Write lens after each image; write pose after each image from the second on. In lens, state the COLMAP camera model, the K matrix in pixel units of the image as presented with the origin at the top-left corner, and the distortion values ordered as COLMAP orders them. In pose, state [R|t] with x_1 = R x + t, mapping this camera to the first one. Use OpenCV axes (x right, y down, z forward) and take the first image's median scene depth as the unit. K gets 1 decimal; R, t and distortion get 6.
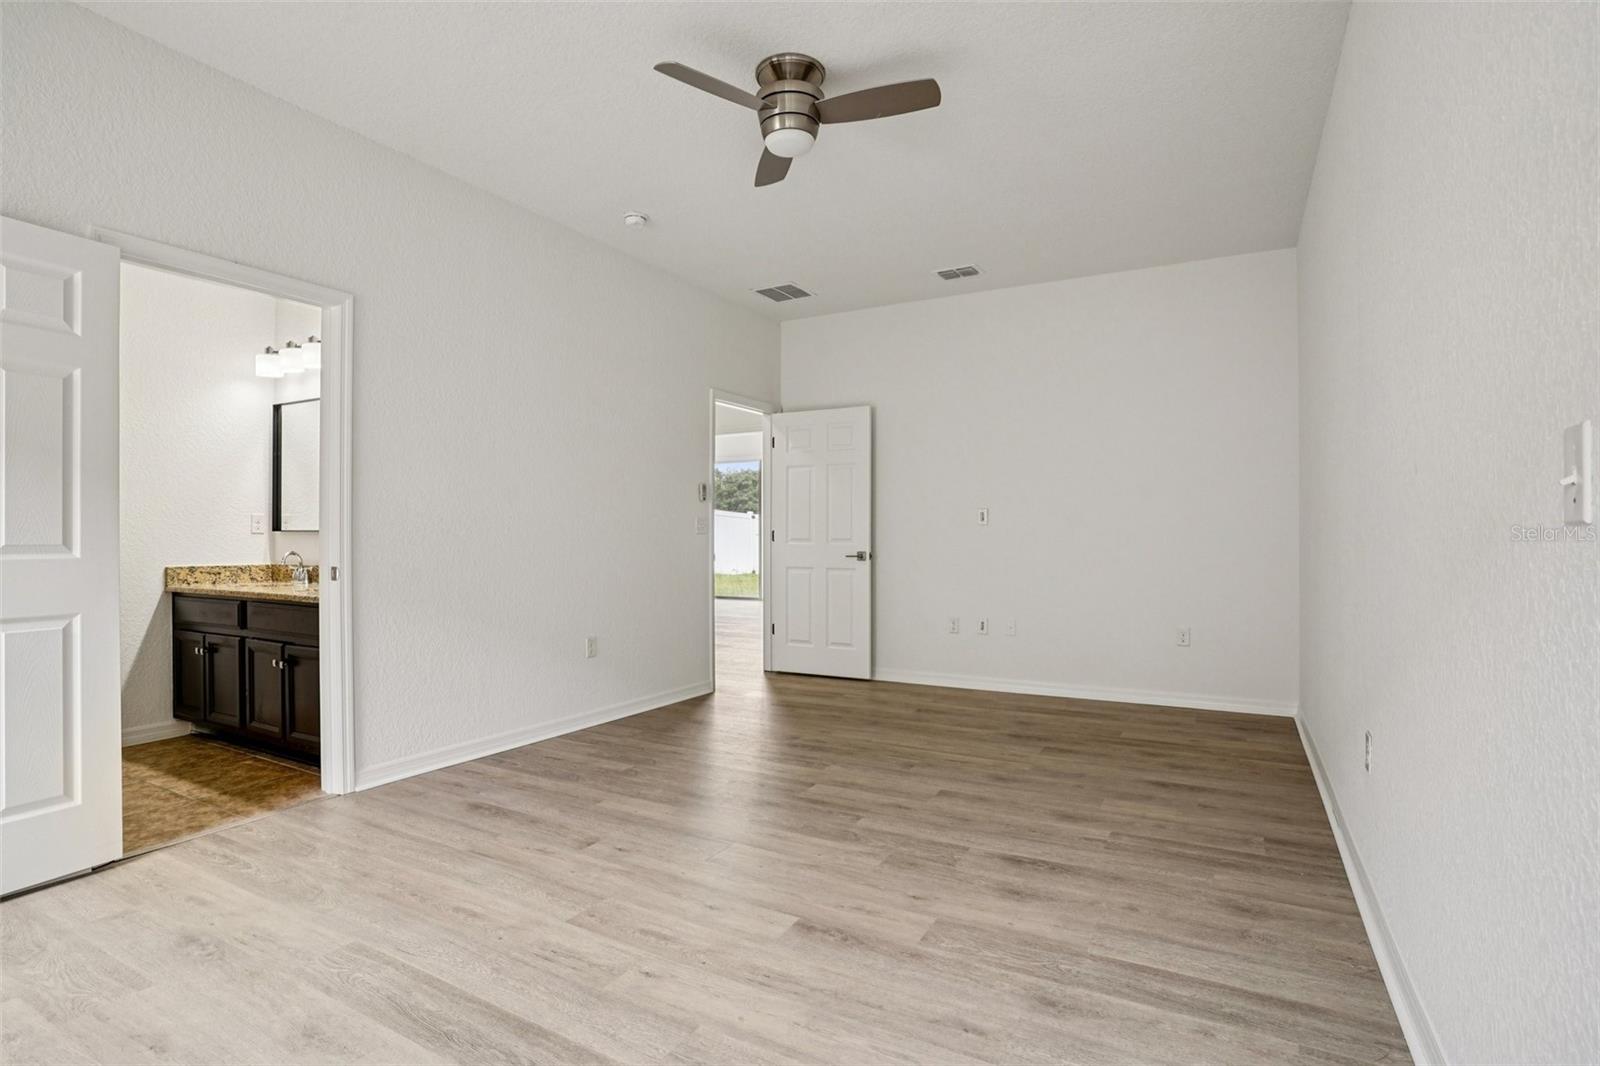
lens RADIAL K [[785.2, 0, 803.0], [0, 785.2, 531.3], [0, 0, 1]] dist [-0.067985, 0.025863]
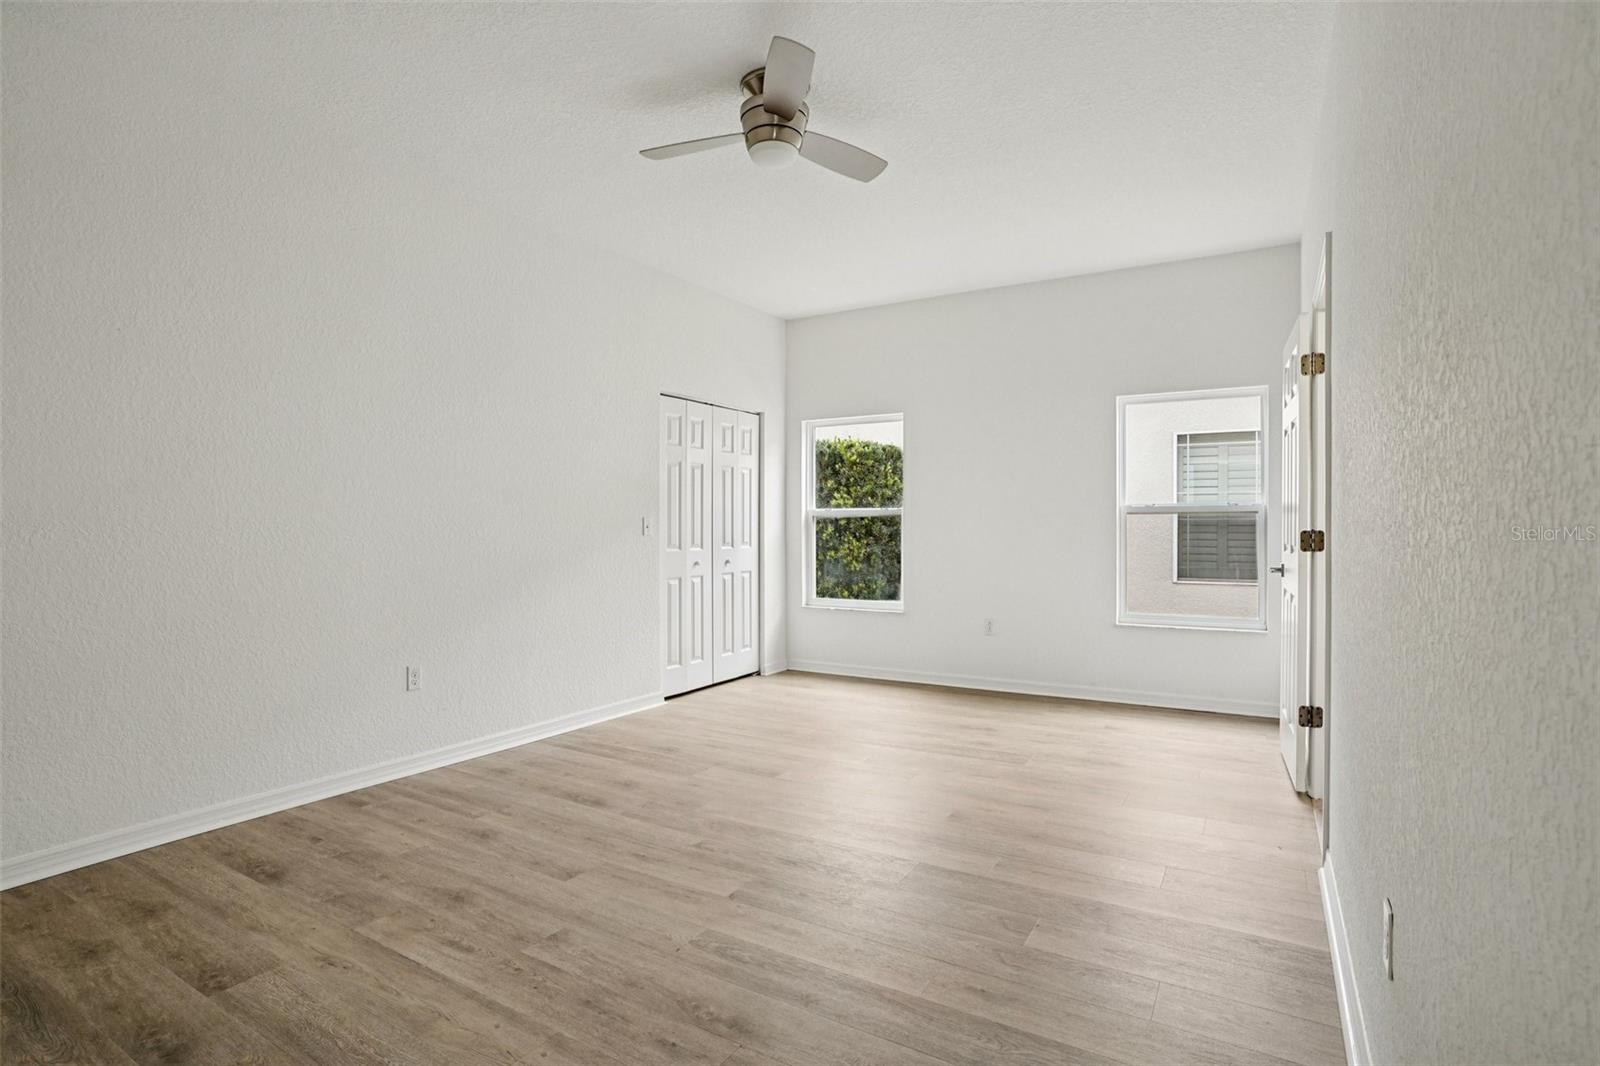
lens RADIAL K [[785.2, 0, 800.6], [0, 785.2, 534.4], [0, 0, 1]] dist [-0.067985, 0.025863]
pose [[-0.999273, 0.000301, 0.038117, -0.092263], [0.000215, 0.999997, -0.002246, -0.002961], [-0.038117, -0.002236, -0.999271, 2.038539]]
